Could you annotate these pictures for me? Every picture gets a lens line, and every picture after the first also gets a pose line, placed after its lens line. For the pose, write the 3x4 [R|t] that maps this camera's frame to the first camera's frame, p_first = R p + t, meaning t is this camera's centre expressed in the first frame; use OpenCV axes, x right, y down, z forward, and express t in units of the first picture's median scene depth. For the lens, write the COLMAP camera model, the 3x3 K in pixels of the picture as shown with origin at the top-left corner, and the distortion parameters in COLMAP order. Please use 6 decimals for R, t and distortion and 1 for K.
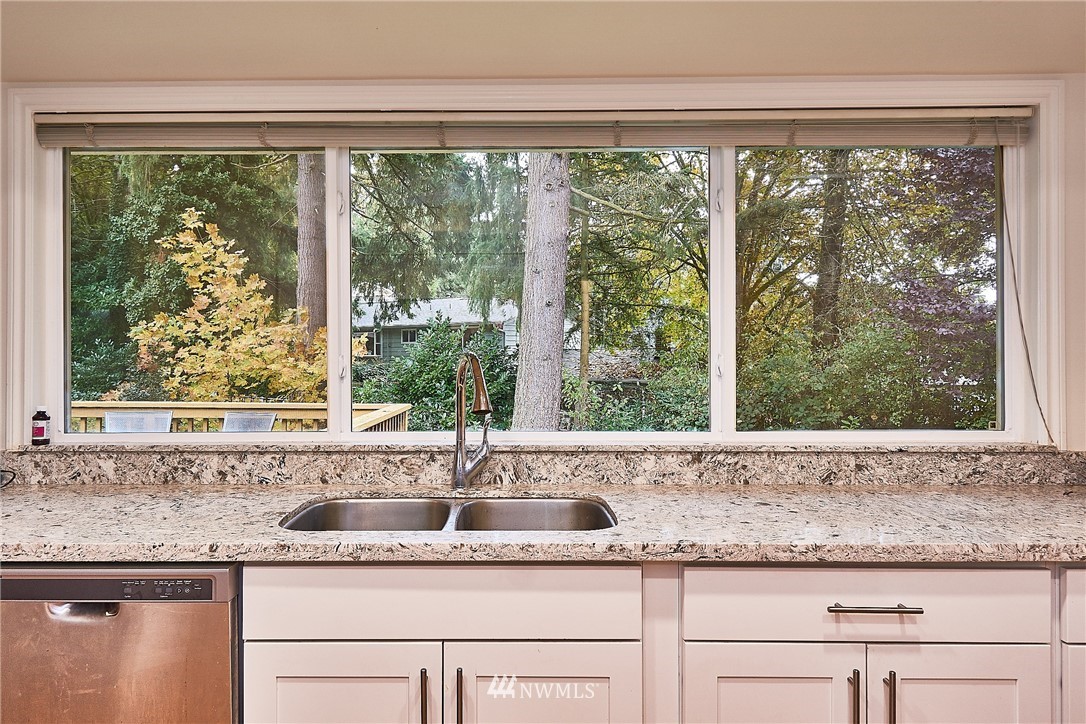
lens RADIAL K [[686.8, 0, 543.0], [0, 686.8, 362.0], [0, 0, 1]] dist [0.011224, -0.002678]
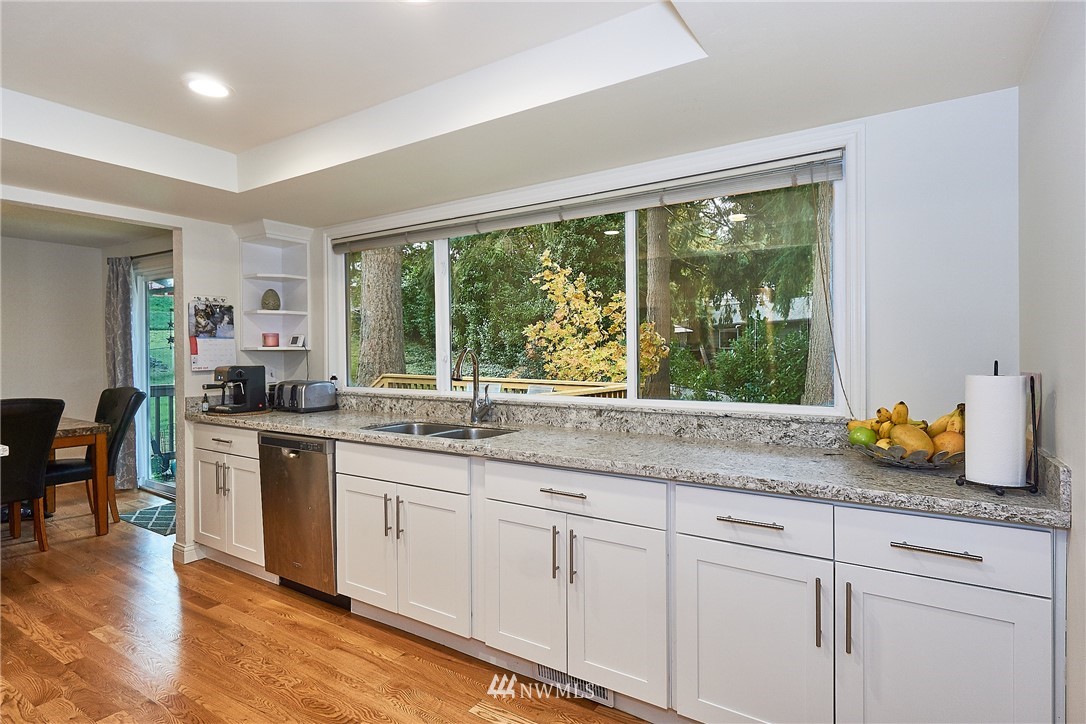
lens RADIAL K [[549.3, 0, 543.0], [0, 549.3, 362.0], [0, 0, 1]] dist [0.018787, 0.000228]
pose [[0.850254, 0.007139, -0.526324, 0.782347], [0.001193, 0.999879, 0.015490, 0.001240], [0.526371, -0.013798, 0.850143, -0.144740]]
